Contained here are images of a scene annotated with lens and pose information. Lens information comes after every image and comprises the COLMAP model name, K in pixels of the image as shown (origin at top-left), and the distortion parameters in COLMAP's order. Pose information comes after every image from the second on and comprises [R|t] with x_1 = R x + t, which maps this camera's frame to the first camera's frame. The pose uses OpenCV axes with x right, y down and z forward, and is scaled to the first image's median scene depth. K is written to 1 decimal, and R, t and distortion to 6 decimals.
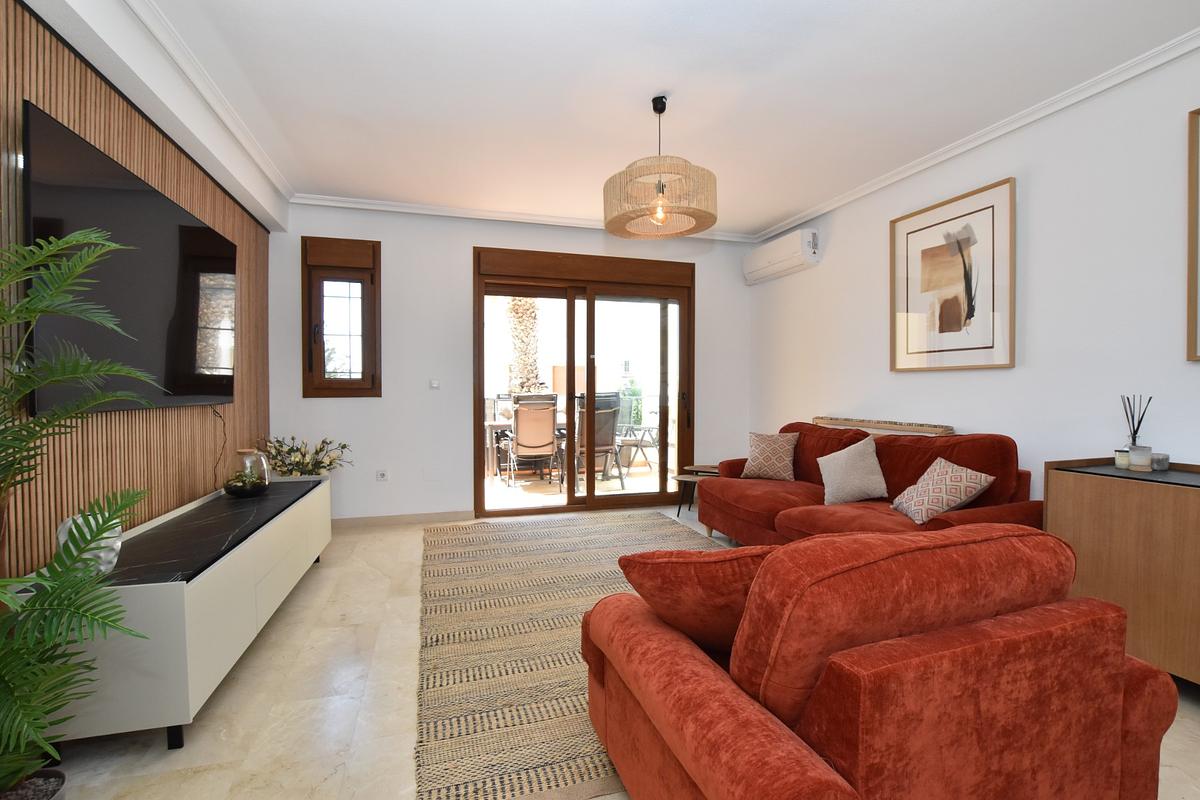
lens RADIAL K [[534.1, 0, 601.0], [0, 534.1, 402.2], [0, 0, 1]] dist [-0.031574, 0.004017]
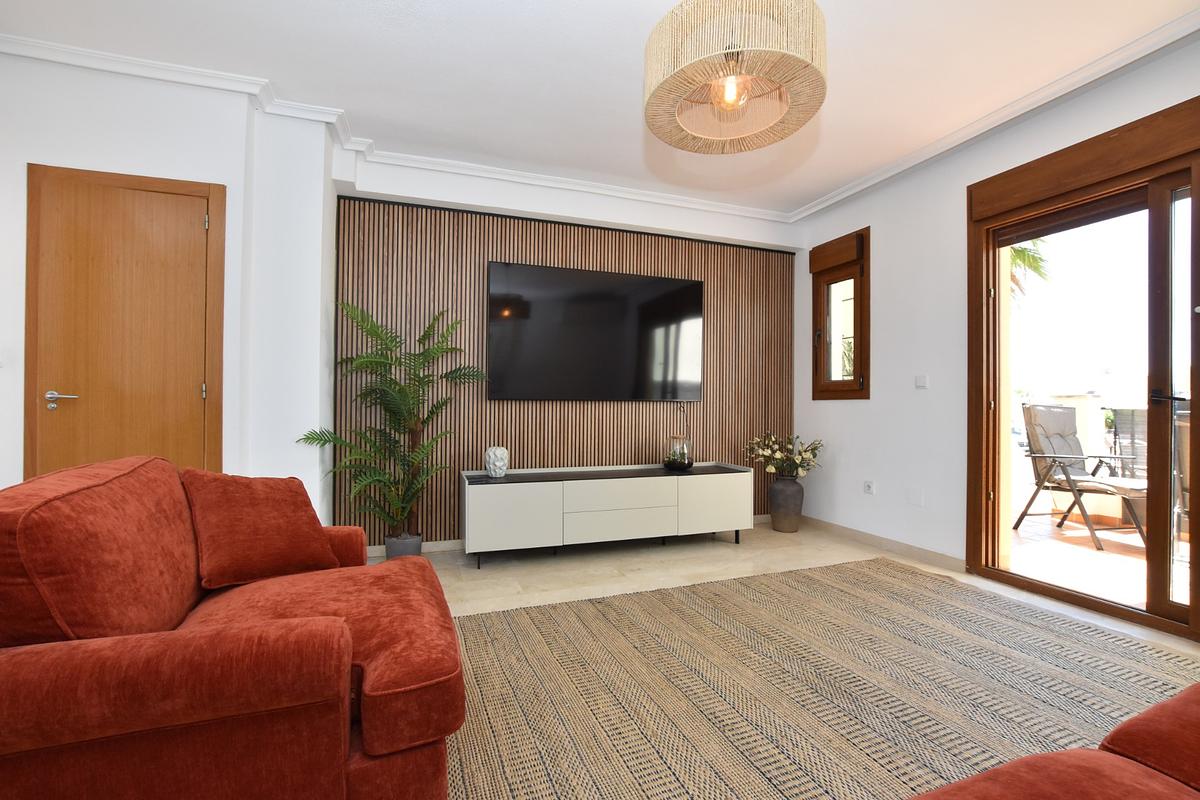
lens RADIAL K [[534.1, 0, 598.1], [0, 534.1, 399.1], [0, 0, 1]] dist [-0.031574, 0.004017]
pose [[0.038162, -0.010756, -0.999214, 0.478491], [-0.027535, 0.999551, -0.011811, 0.013512], [0.998892, 0.027964, 0.037849, 0.532378]]
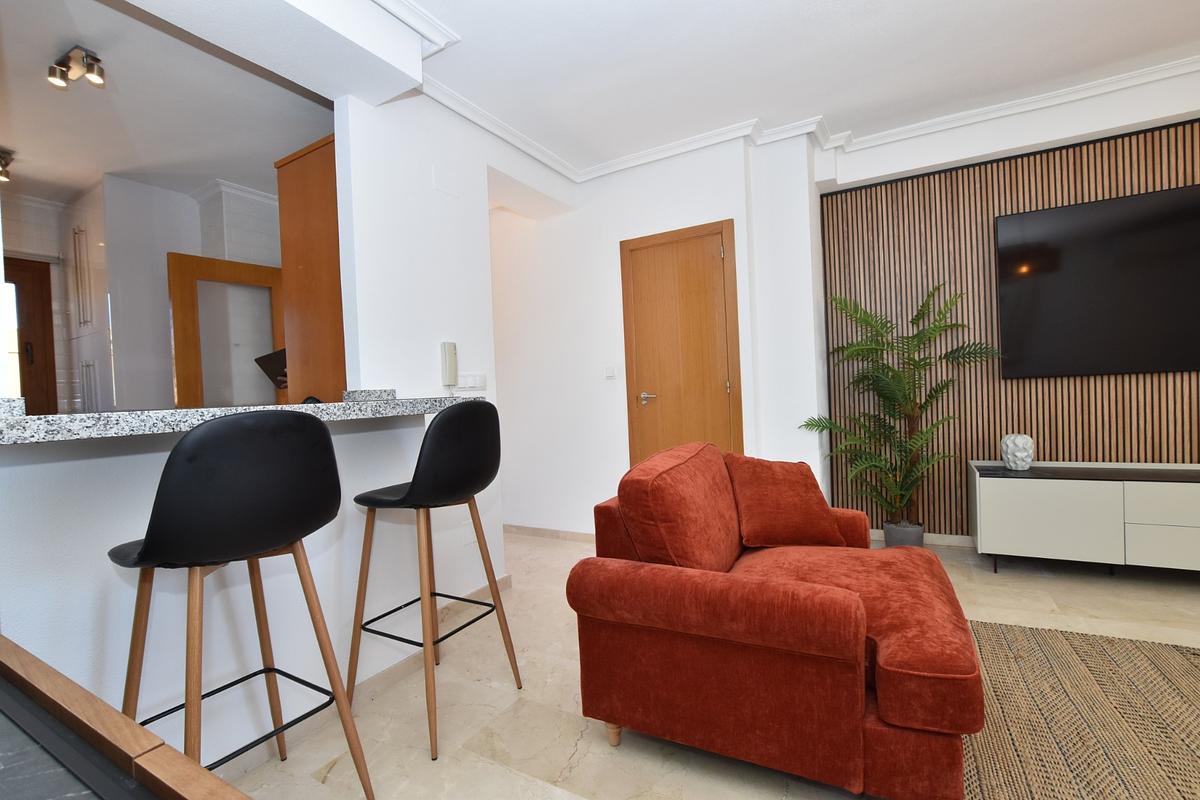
lens RADIAL K [[534.1, 0, 596.2], [0, 534.1, 399.8], [0, 0, 1]] dist [-0.031574, 0.004017]
pose [[-0.731541, 0.040943, -0.680567, 0.518273], [0.027032, 0.999152, 0.031052, -0.000405], [0.681261, 0.004319, -0.732028, 0.536420]]
